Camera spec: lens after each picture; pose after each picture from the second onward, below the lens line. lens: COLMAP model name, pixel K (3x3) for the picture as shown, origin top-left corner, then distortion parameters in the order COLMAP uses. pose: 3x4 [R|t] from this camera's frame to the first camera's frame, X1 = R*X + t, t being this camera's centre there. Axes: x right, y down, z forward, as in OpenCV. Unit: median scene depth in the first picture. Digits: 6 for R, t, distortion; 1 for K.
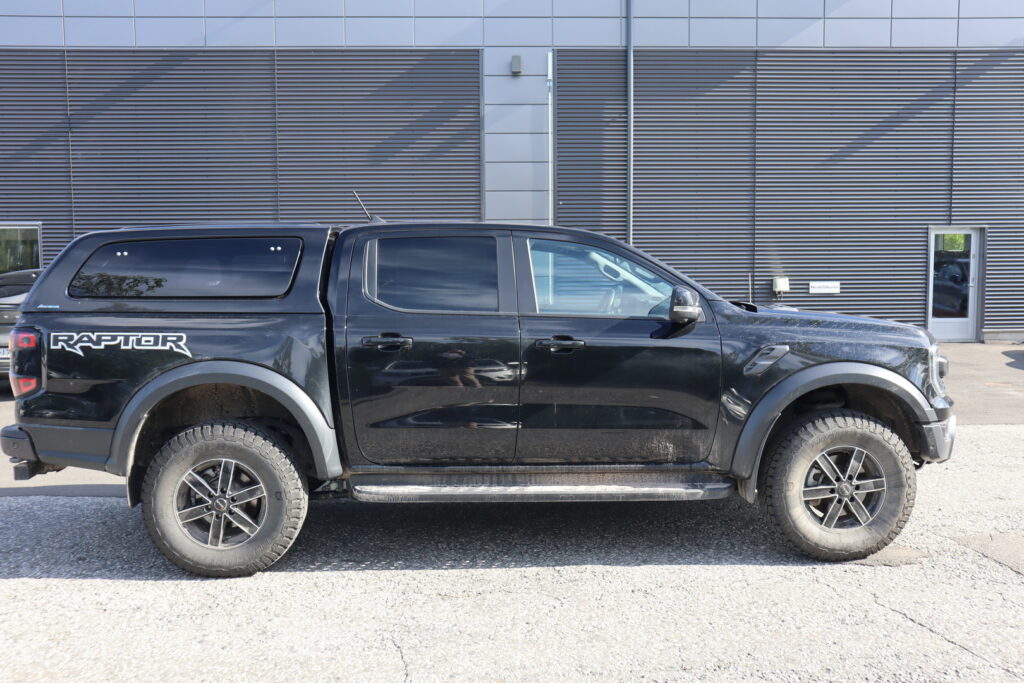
lens RADIAL K [[964.3, 0, 512.0], [0, 964.3, 341.5], [0, 0, 1]] dist [-0.009207, 0.005189]
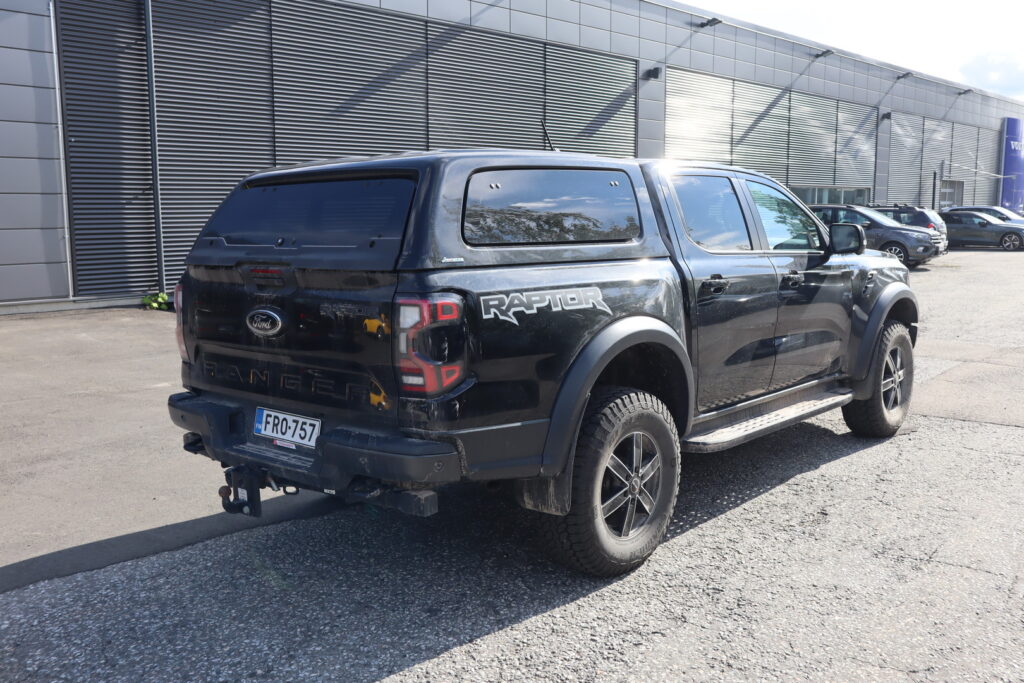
lens RADIAL K [[964.3, 0, 512.0], [0, 964.3, 341.5], [0, 0, 1]] dist [-0.009207, 0.005189]
pose [[0.690629, -0.098826, 0.716425, -0.967095], [0.064924, 0.995092, 0.074681, -0.027443], [-0.720289, -0.005064, 0.693655, 0.485219]]
